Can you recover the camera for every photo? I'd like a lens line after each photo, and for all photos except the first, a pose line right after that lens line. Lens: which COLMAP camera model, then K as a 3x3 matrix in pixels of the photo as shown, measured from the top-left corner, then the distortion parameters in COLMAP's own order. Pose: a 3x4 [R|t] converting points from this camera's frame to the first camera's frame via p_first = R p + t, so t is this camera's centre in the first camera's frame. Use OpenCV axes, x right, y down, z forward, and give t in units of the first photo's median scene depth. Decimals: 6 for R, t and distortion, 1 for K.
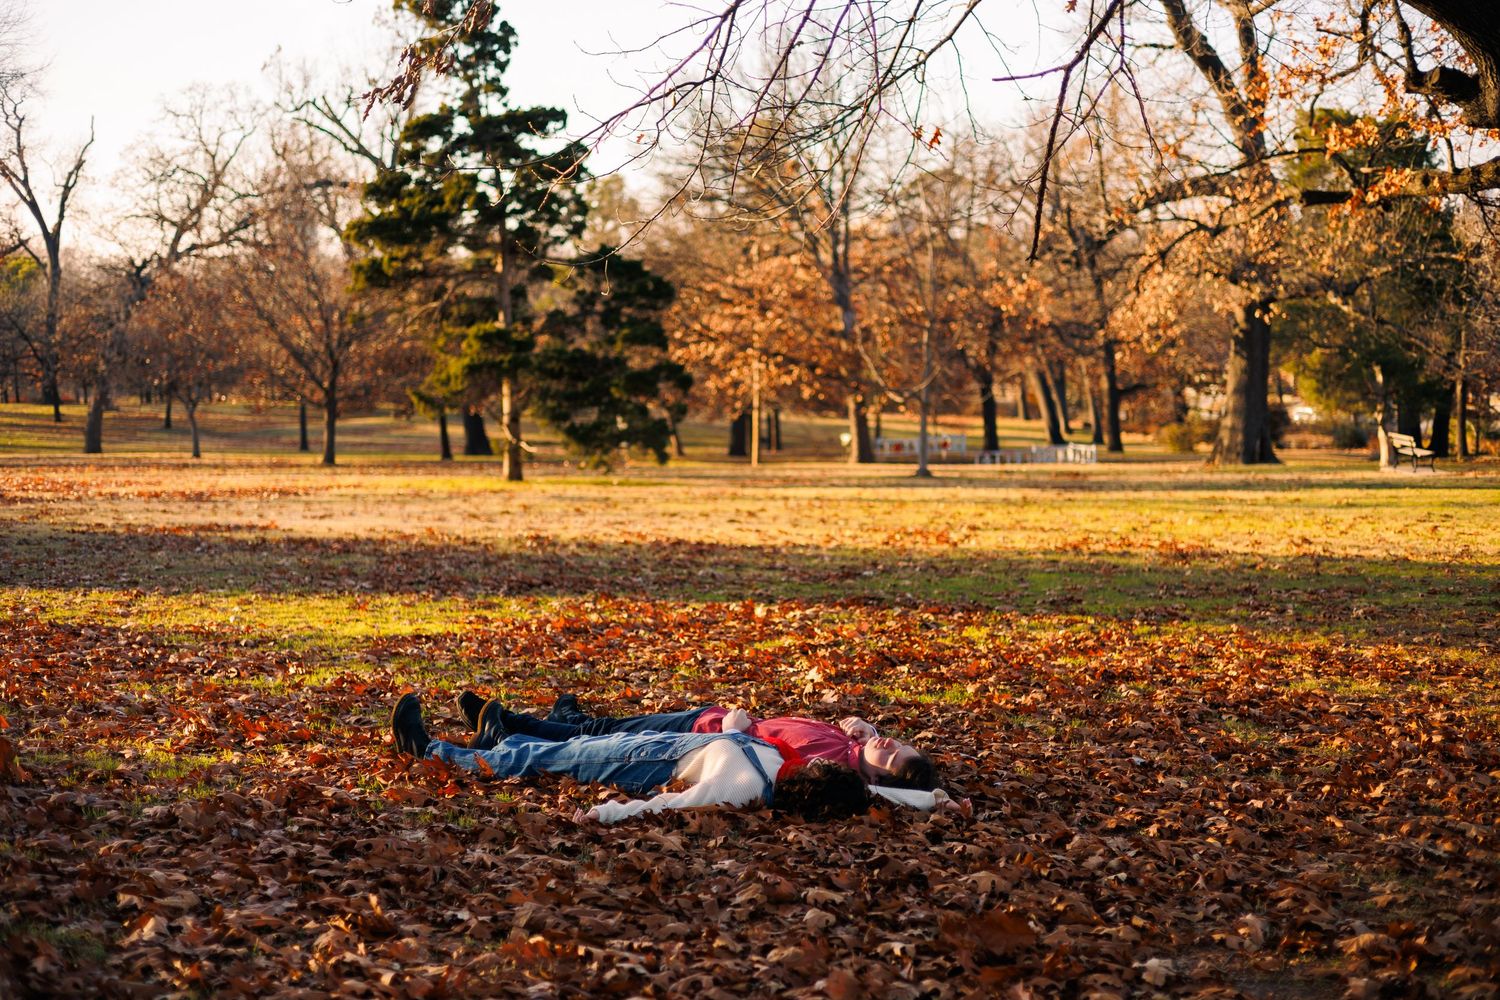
lens RADIAL K [[2156.9, 0, 750.0], [0, 2156.9, 500.0], [0, 0, 1]] dist [-0.028649, -0.134131]
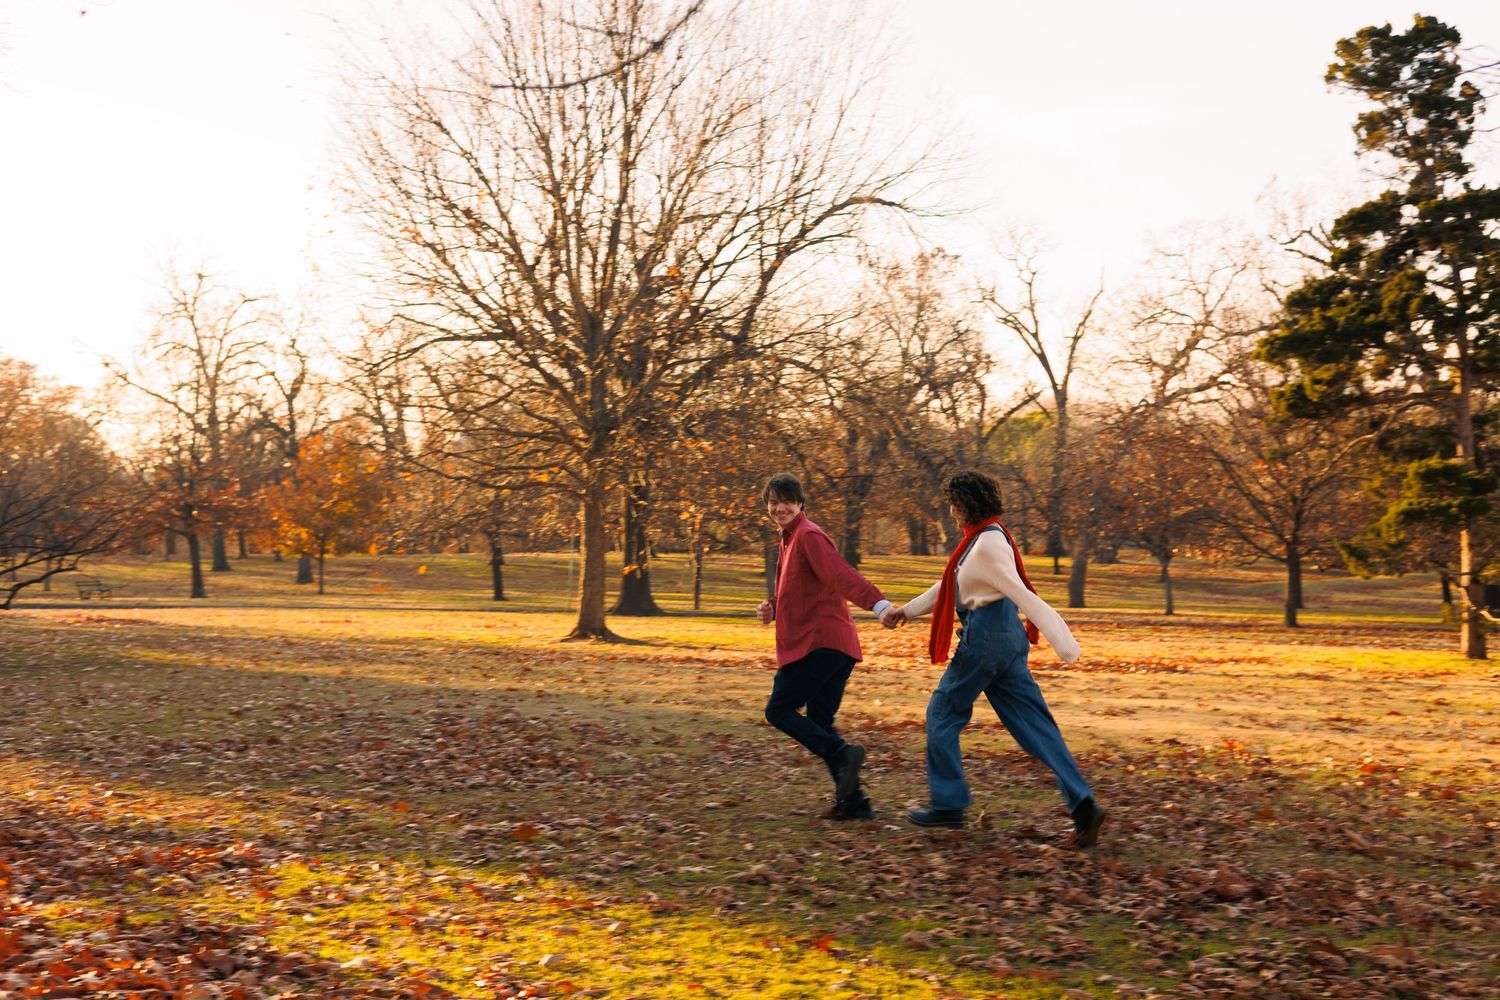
lens RADIAL K [[2161.1, 0, 750.0], [0, 2161.1, 500.0], [0, 0, 1]] dist [0.004413, 0.117329]
pose [[0.890465, -0.010530, -0.454931, 0.013705], [-0.021359, 0.997663, -0.064901, -0.009299], [0.454551, 0.067509, 0.888159, 0.171576]]
